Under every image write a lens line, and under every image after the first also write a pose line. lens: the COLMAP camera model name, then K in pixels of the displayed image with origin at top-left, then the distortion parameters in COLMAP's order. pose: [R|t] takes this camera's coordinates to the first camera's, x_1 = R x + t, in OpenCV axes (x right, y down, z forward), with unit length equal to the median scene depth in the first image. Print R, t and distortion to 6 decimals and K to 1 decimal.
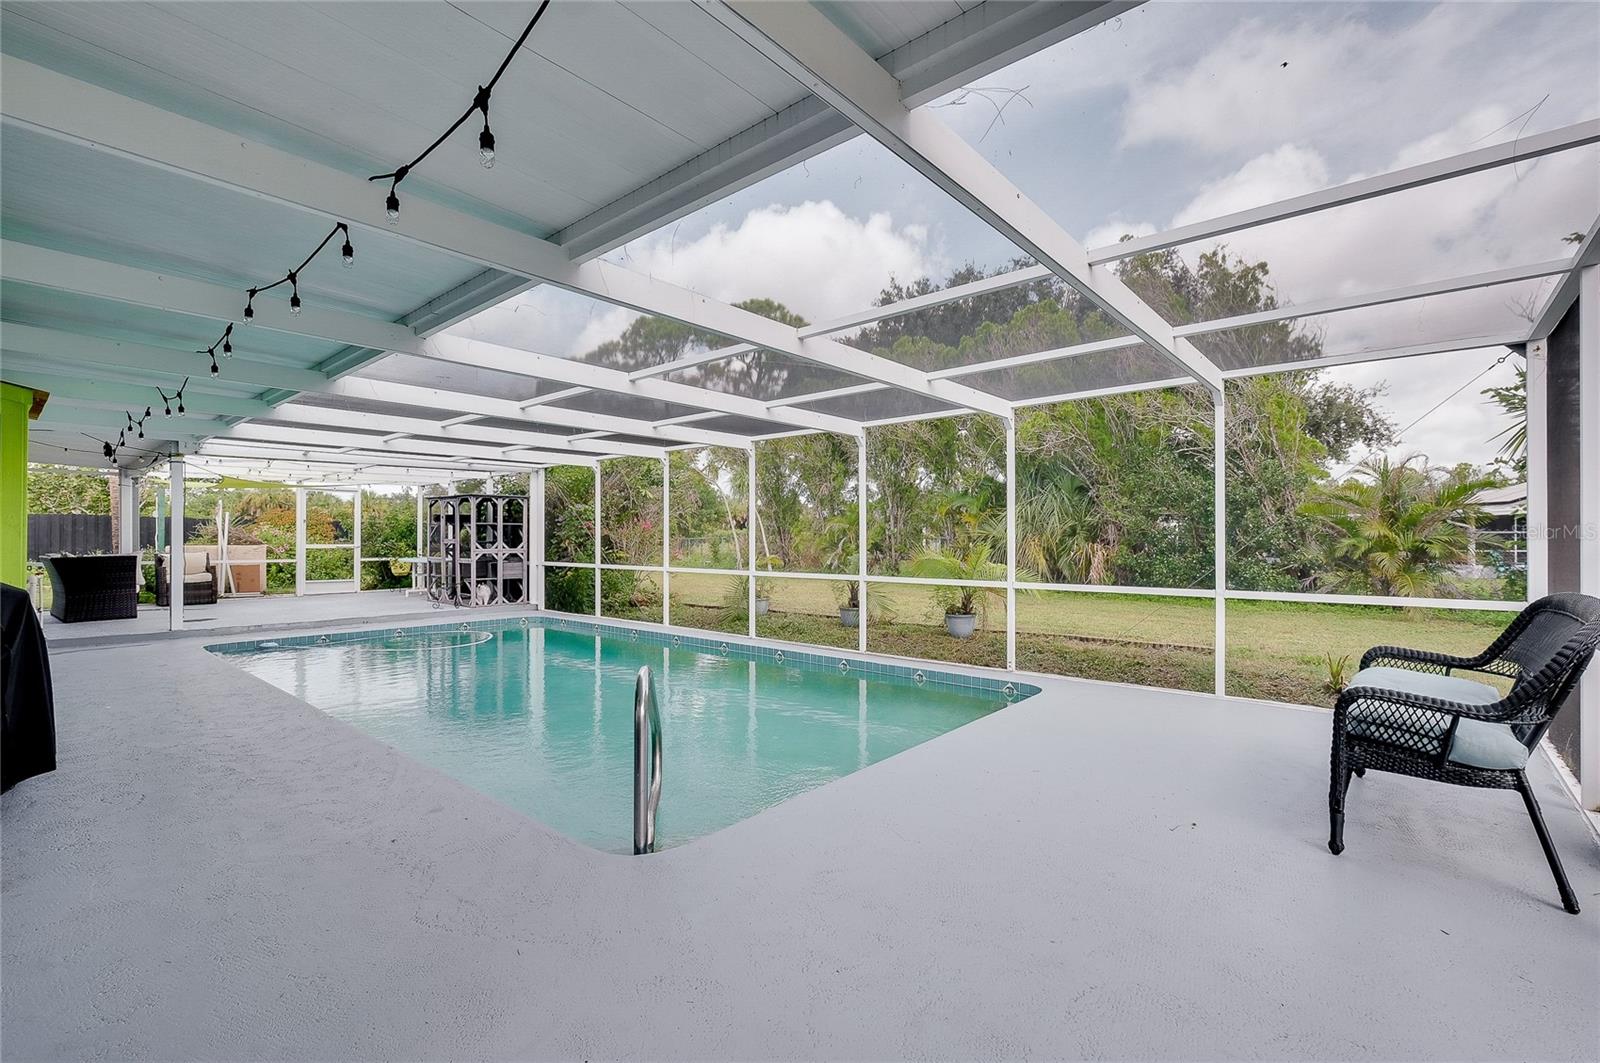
lens RADIAL K [[708.2, 0, 796.3], [0, 708.2, 533.5], [0, 0, 1]] dist [0.000388, -0.000060]
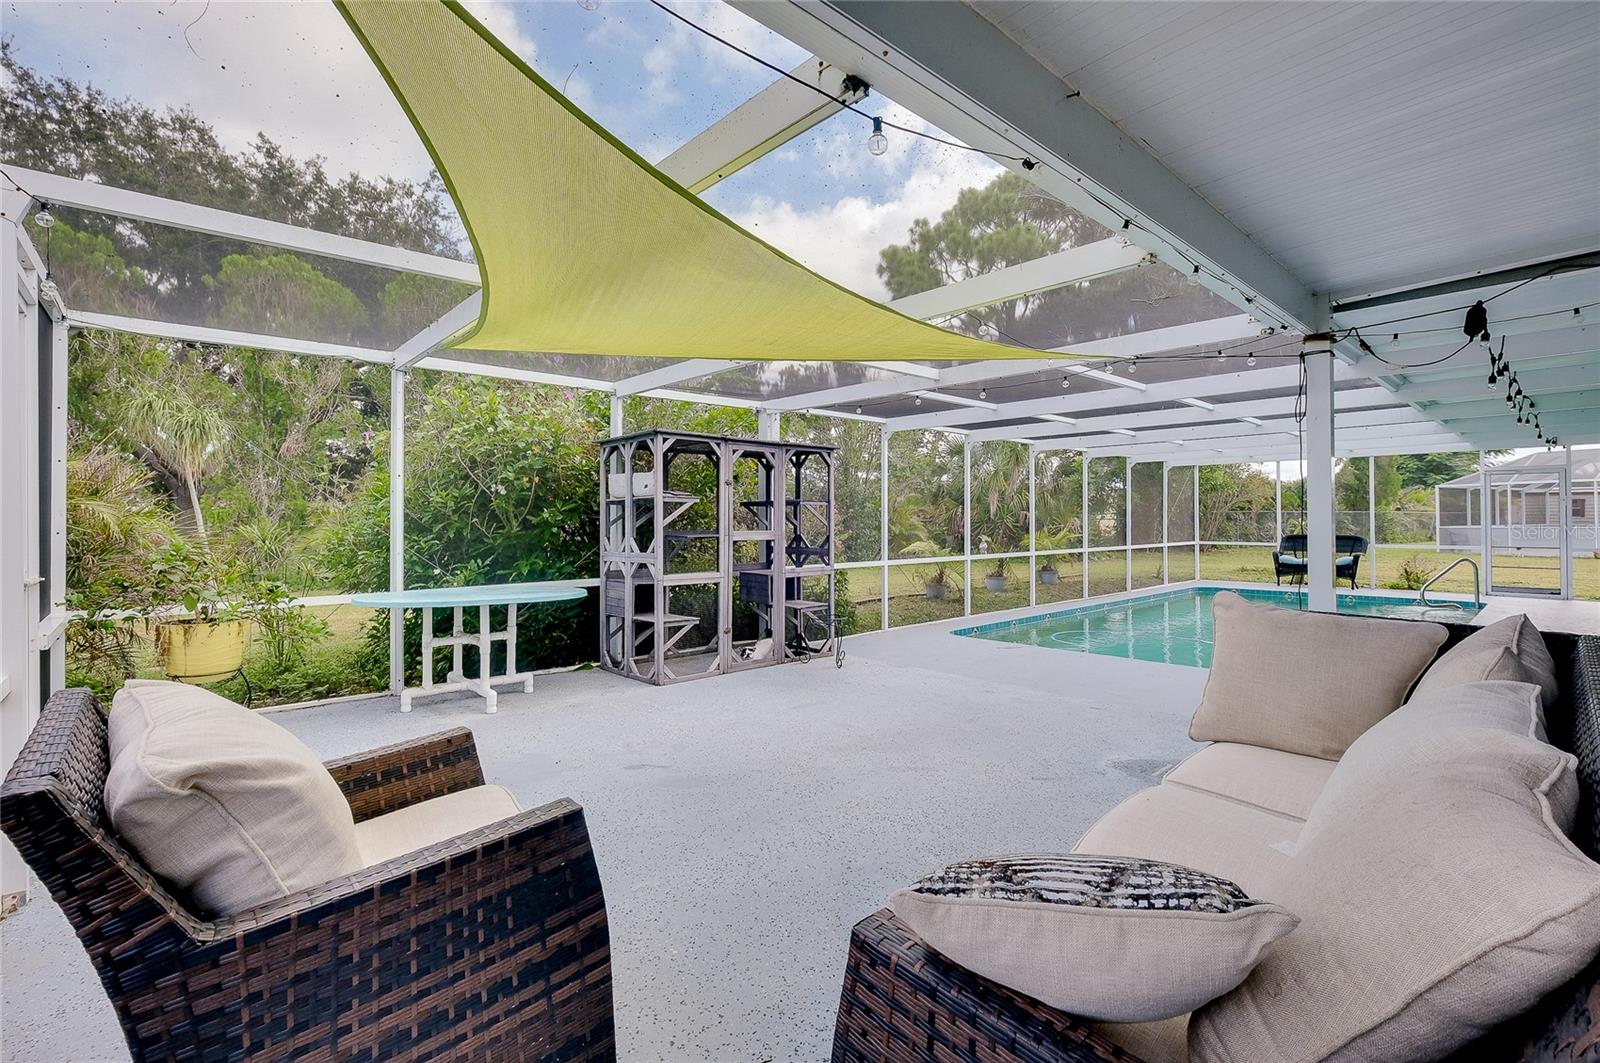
lens RADIAL K [[708.2, 0, 796.3], [0, 708.2, 533.5], [0, 0, 1]] dist [0.000388, -0.000060]
pose [[0.107885, -0.019361, 0.993975, -0.929849], [-0.004082, 0.999793, 0.019918, 0.000159], [-0.994155, -0.006206, 0.107783, 0.895818]]
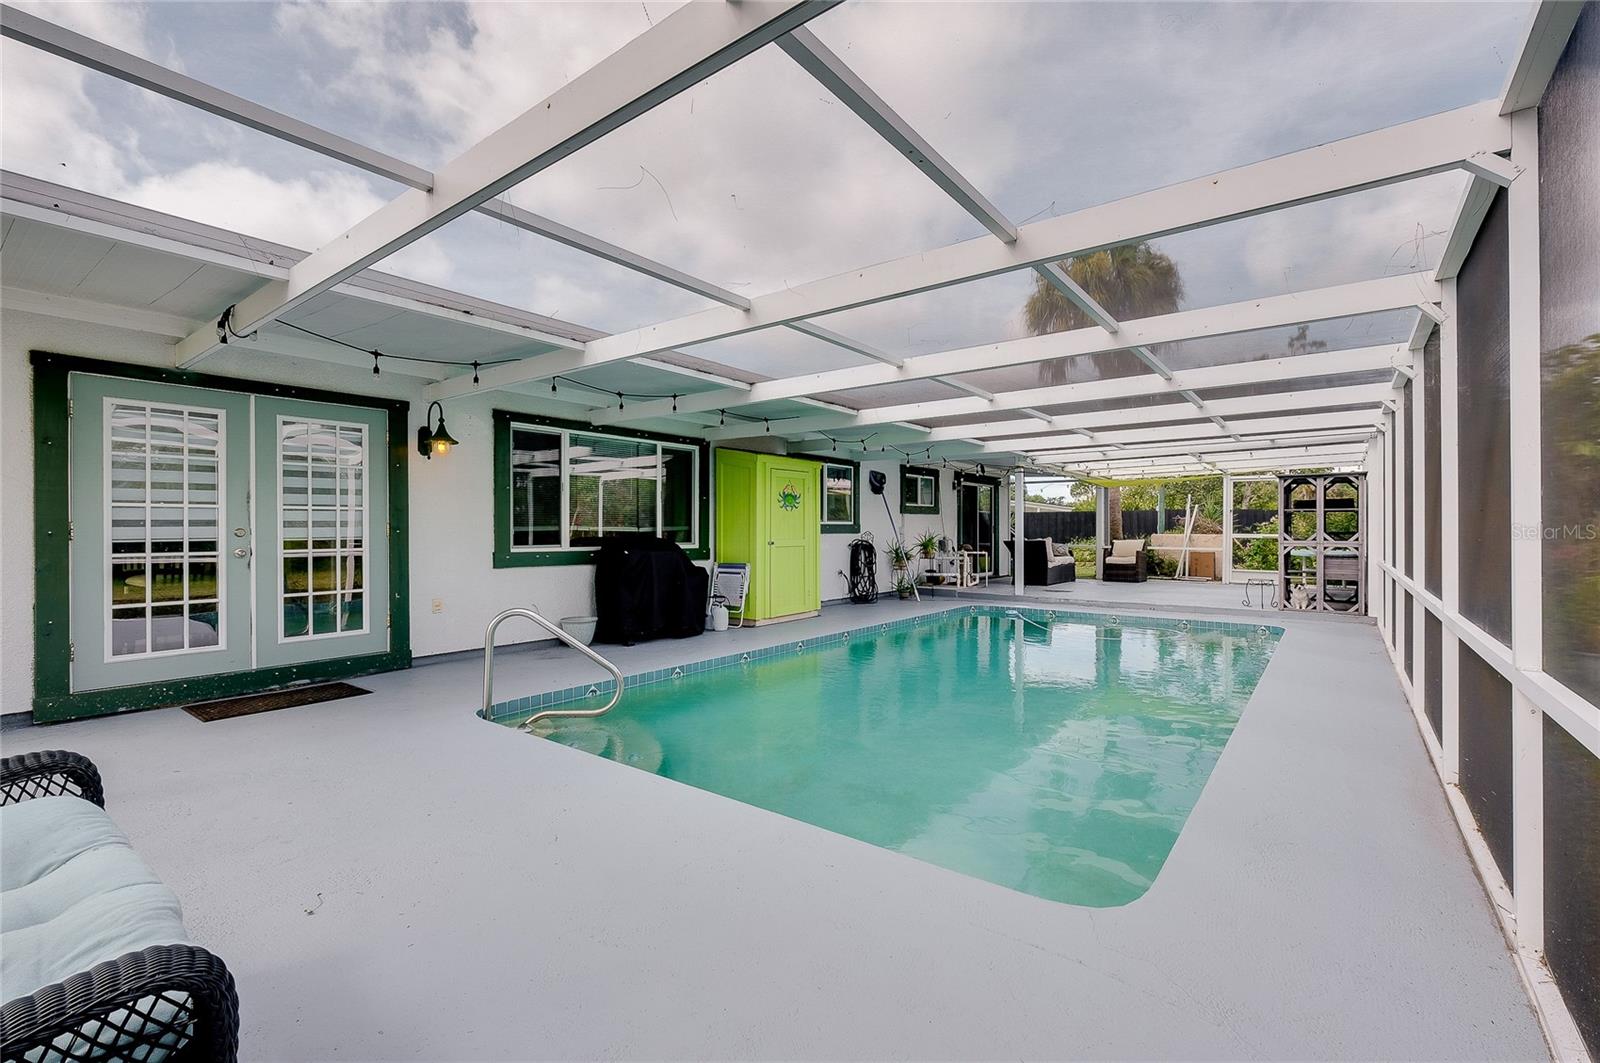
lens RADIAL K [[704.9, 0, 805.3], [0, 704.9, 525.9], [0, 0, 1]] dist [-0.000790, 0.000128]
pose [[0.062642, -0.002093, -0.998034, 0.312954], [0.007210, 0.999973, -0.001644, 0.001384], [0.998010, -0.007092, 0.062655, 0.342939]]
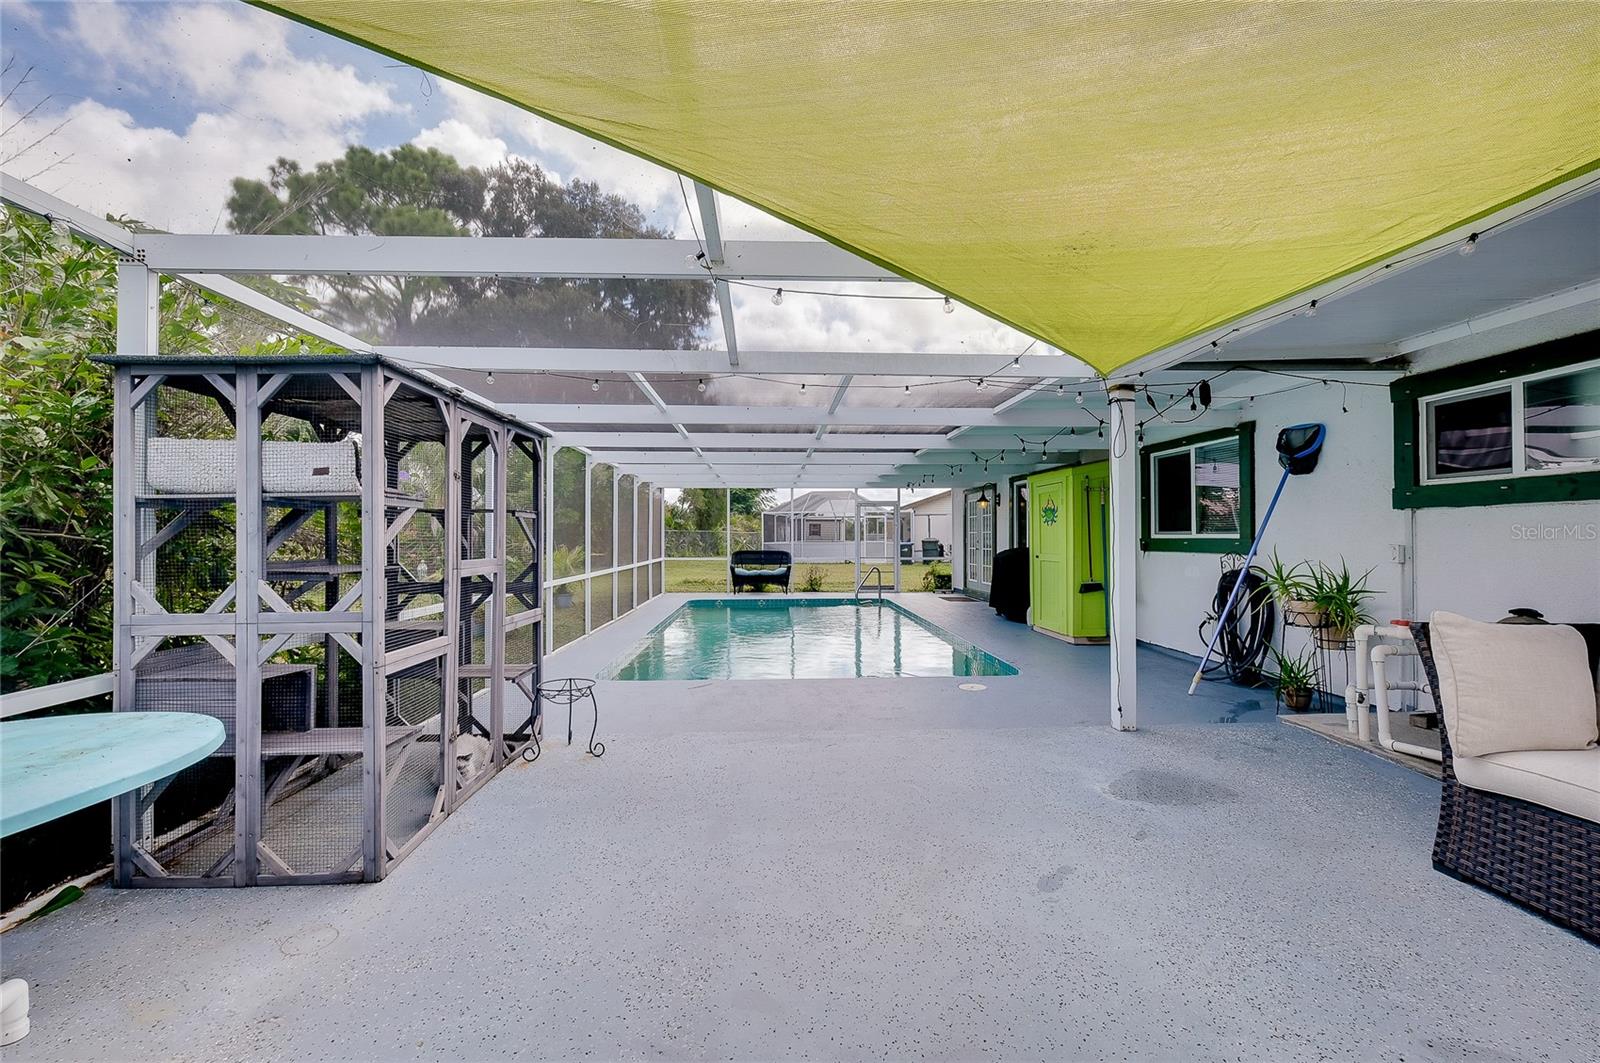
lens RADIAL K [[708.2, 0, 796.3], [0, 708.2, 533.5], [0, 0, 1]] dist [0.000388, -0.000060]
pose [[-0.679367, 0.004690, 0.733783, -0.770268], [-0.002692, 0.999957, -0.008885, 0.000041], [-0.733793, -0.008012, -0.679326, 1.055819]]
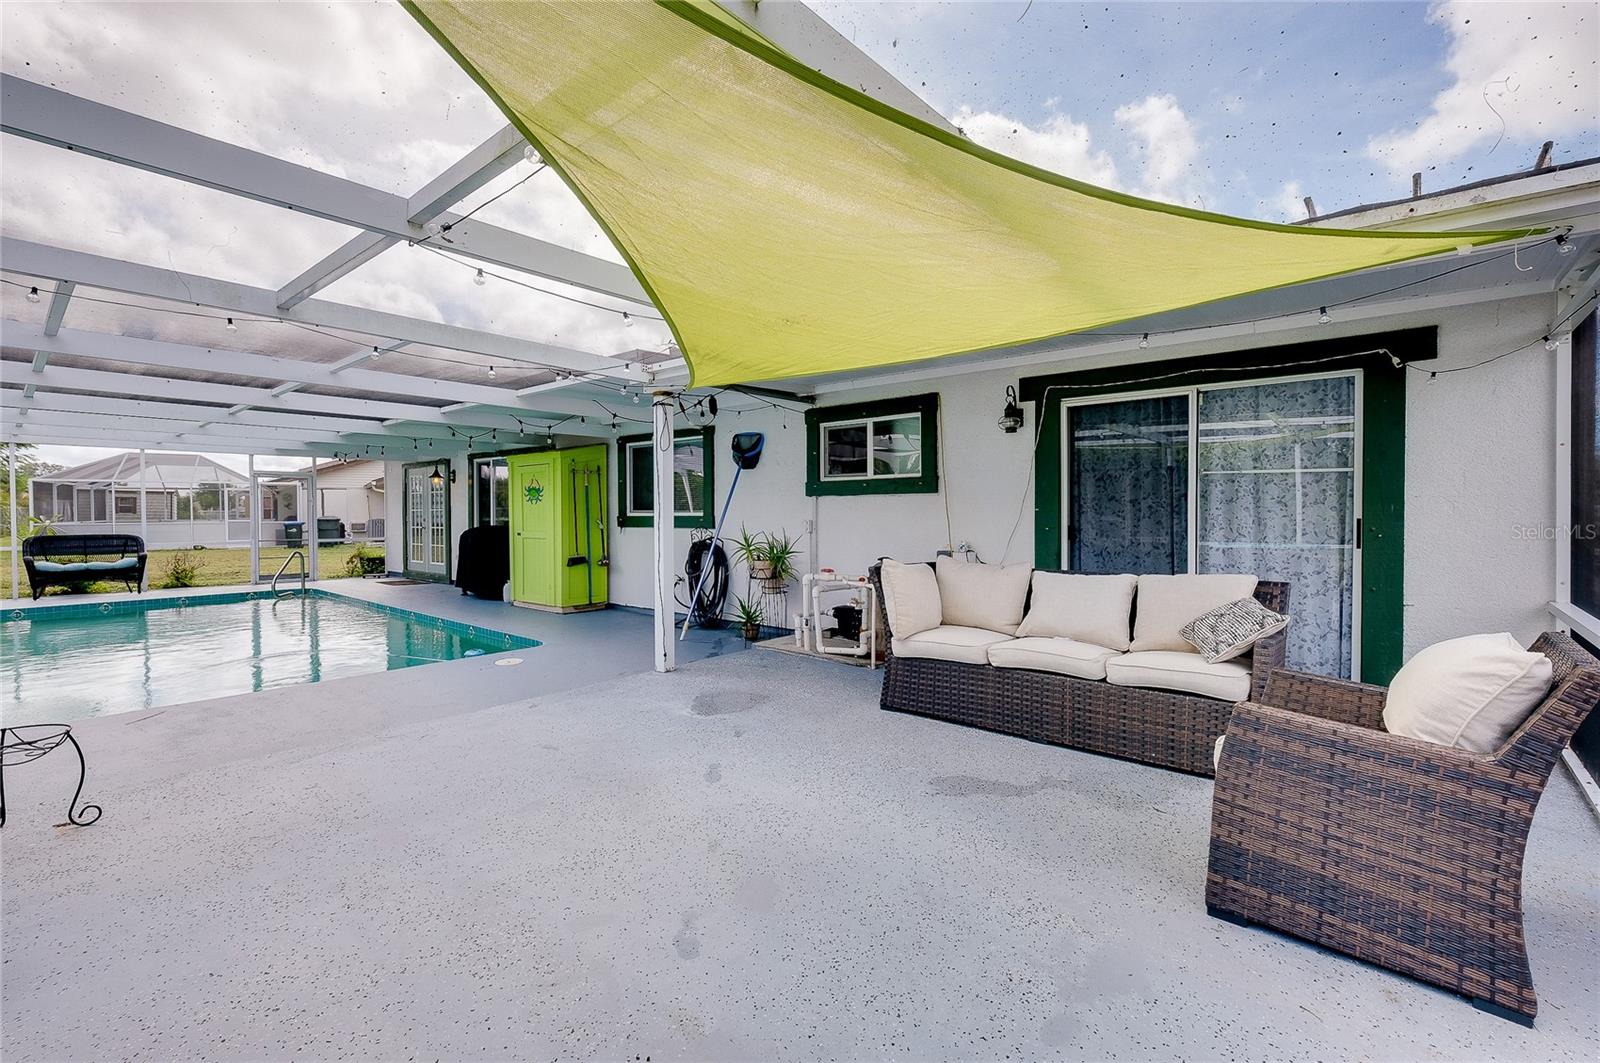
lens RADIAL K [[704.9, 0, 805.3], [0, 704.9, 525.9], [0, 0, 1]] dist [-0.000790, 0.000128]
pose [[-0.999994, 0.003203, 0.001388, -0.707312], [0.003221, 0.999908, 0.013214, -0.000872], [-0.001345, 0.013219, -0.999912, 1.129578]]
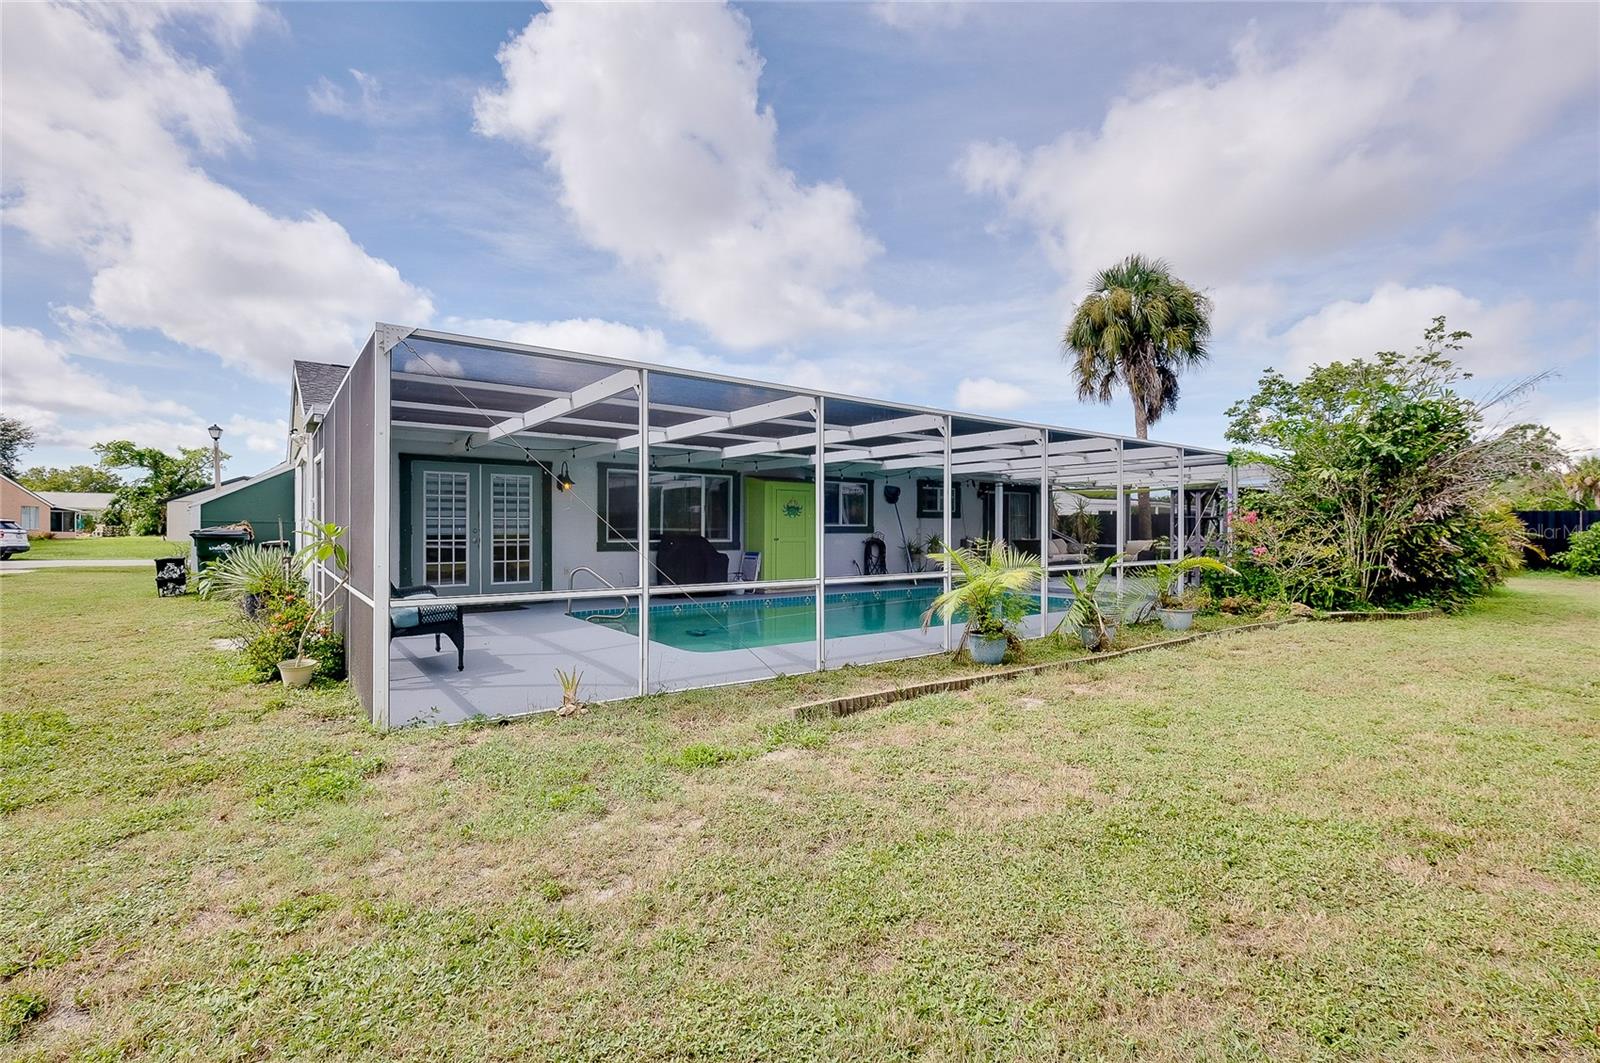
lens RADIAL K [[708.2, 0, 796.3], [0, 708.2, 533.5], [0, 0, 1]] dist [0.000388, -0.000060]
pose [[-0.218647, 0.009027, -0.975762, 0.645903], [0.002930, 0.999959, 0.008595, -0.000701], [0.975800, -0.000980, -0.218664, 0.615775]]
